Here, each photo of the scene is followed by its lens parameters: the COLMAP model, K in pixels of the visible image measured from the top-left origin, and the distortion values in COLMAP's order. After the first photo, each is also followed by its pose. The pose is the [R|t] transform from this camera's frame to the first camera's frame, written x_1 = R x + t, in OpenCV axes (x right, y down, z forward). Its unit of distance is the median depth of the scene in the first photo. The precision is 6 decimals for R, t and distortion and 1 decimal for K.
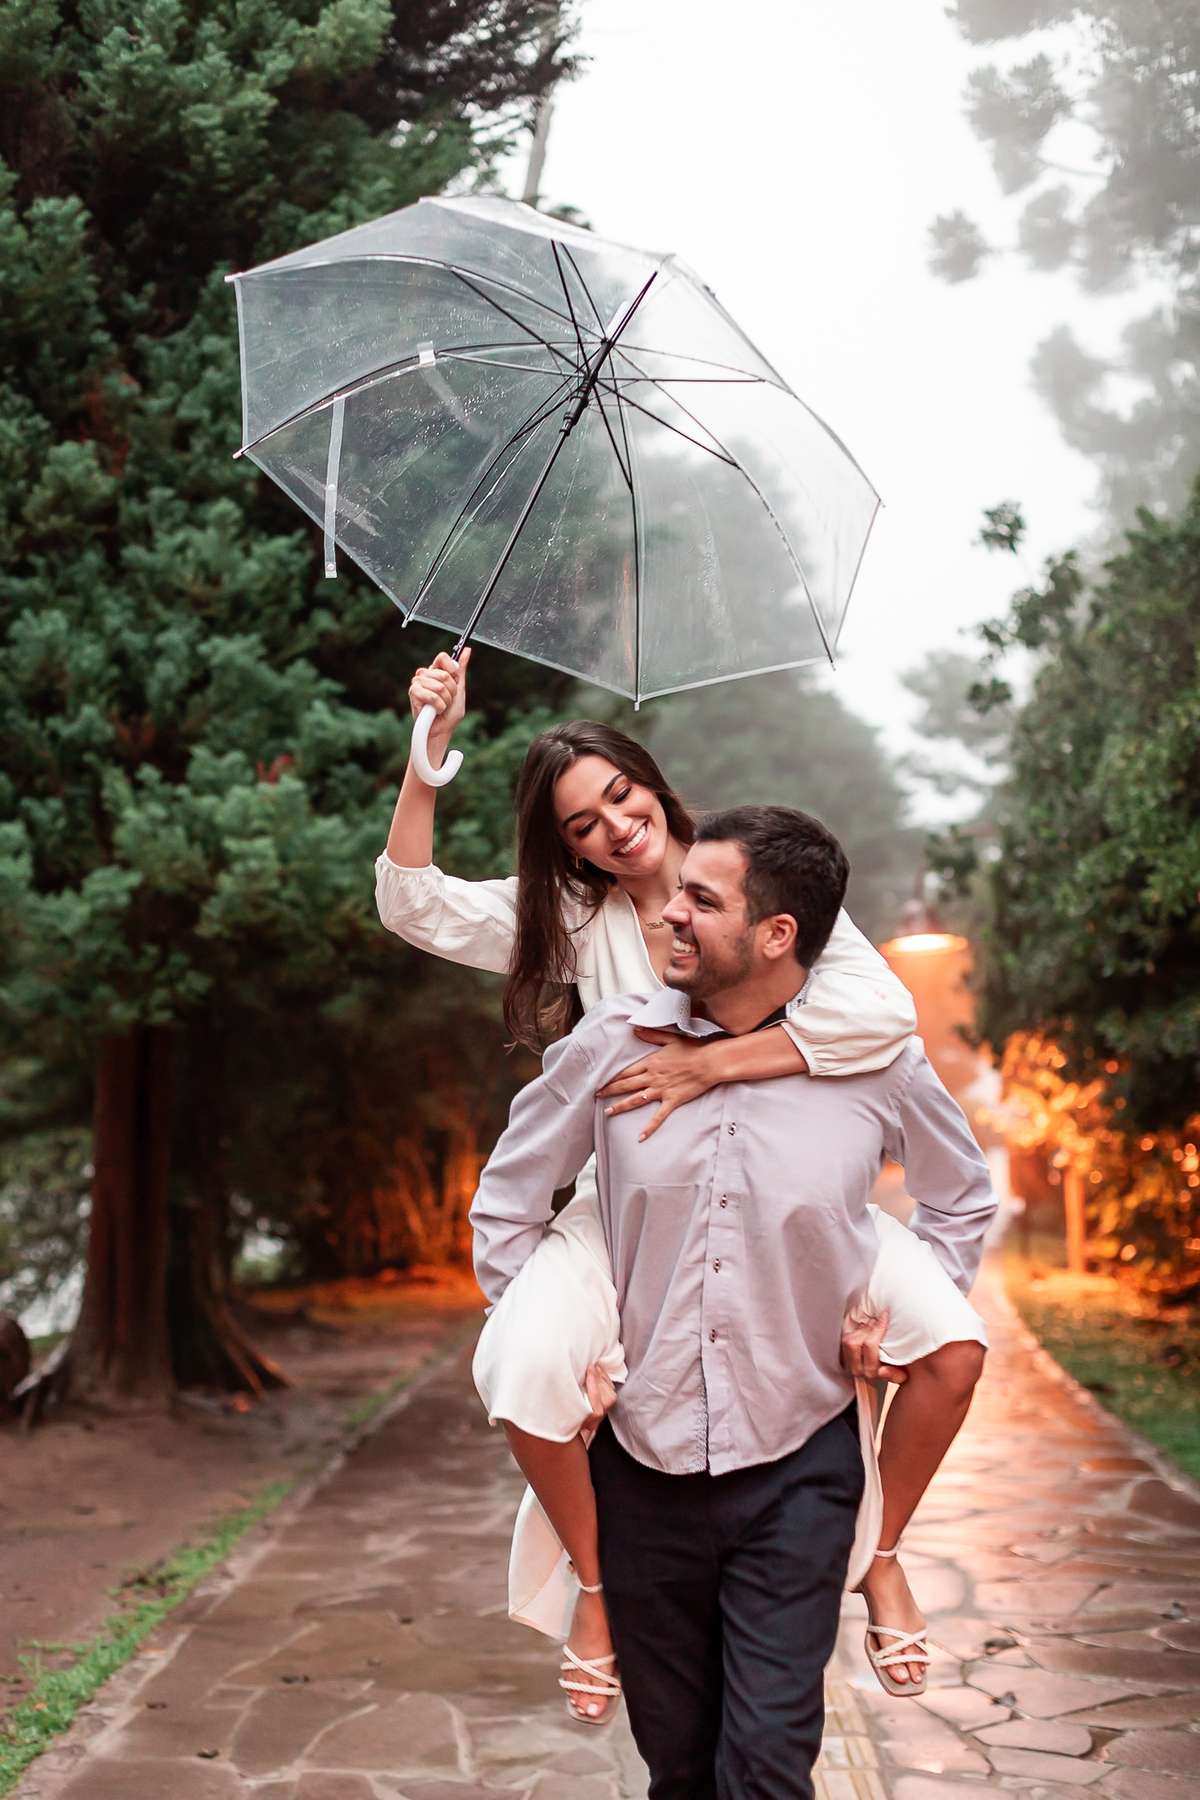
lens RADIAL K [[2576.5, 0, 596.5], [0, 2576.5, 929.2], [0, 0, 1]] dist [-0.049076, -0.022167]
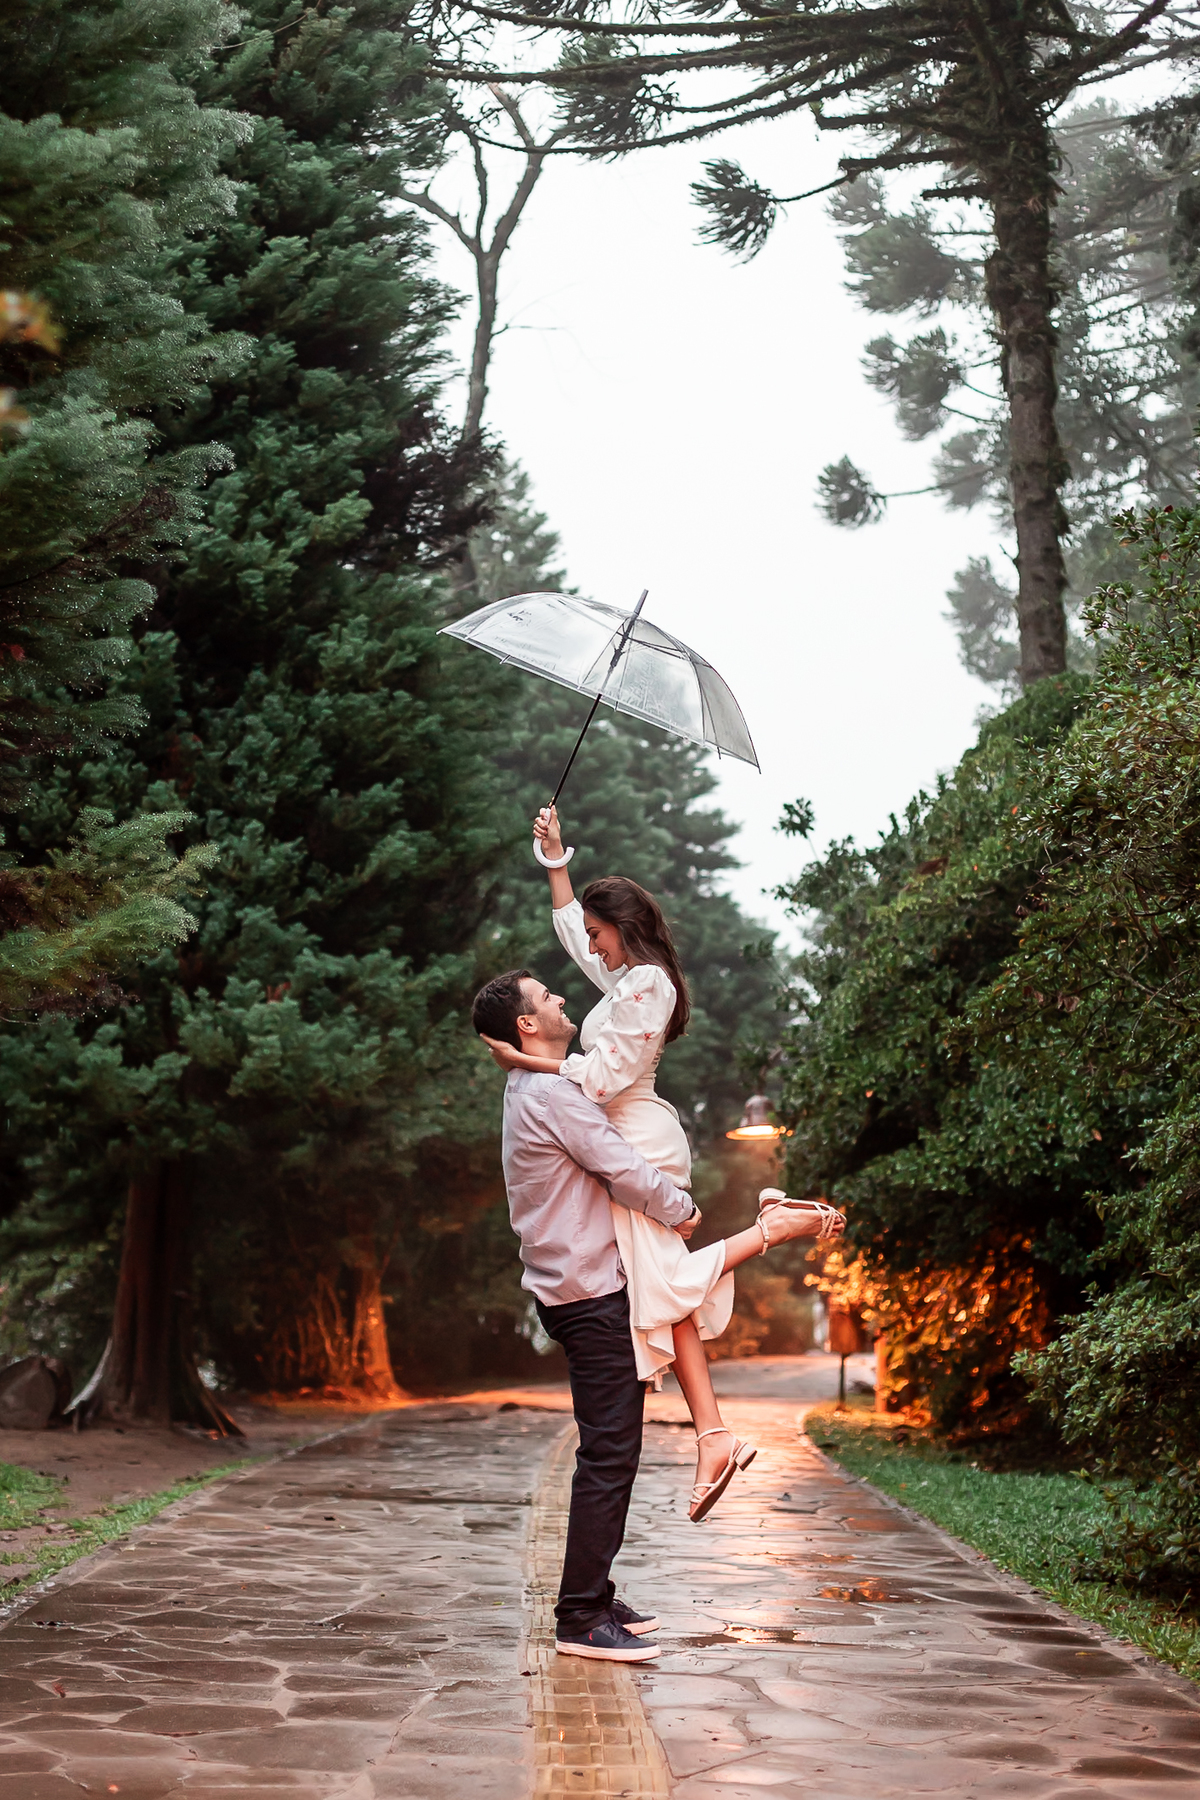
lens RADIAL K [[2590.0, 0, 597.9], [0, 2590.0, 864.6], [0, 0, 1]] dist [0.031004, 0.027699]
pose [[0.998653, 0.039653, 0.033472, 0.013681], [-0.036232, 0.994599, -0.097267, 0.007857], [-0.037148, 0.095923, 0.994695, -0.585910]]
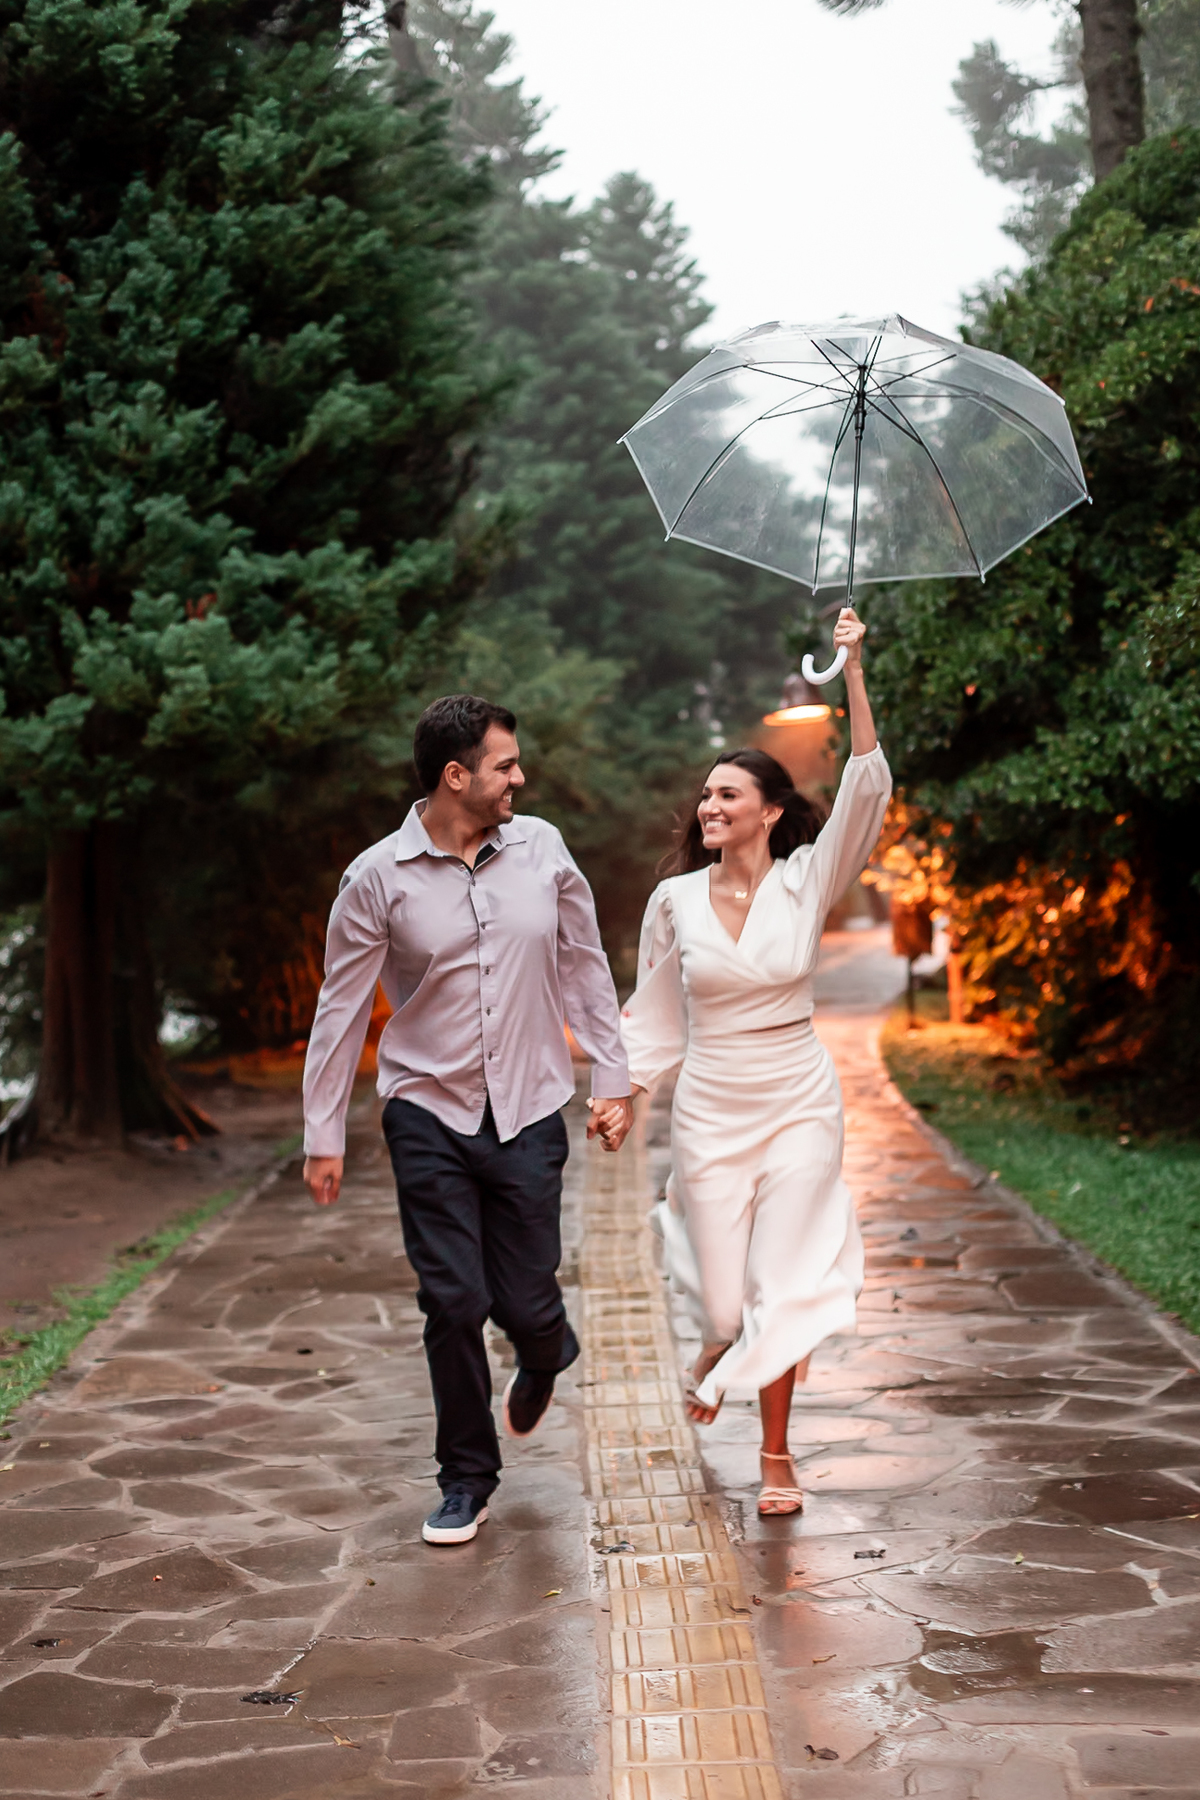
lens RADIAL K [[2768.8, 0, 629.6], [0, 2768.8, 896.2], [0, 0, 1]] dist [-0.026845, -0.118675]
pose [[0.998547, -0.031401, 0.043799, 0.014657], [0.028026, 0.996741, 0.075642, -0.018545], [-0.046031, -0.074305, 0.996173, -0.310451]]
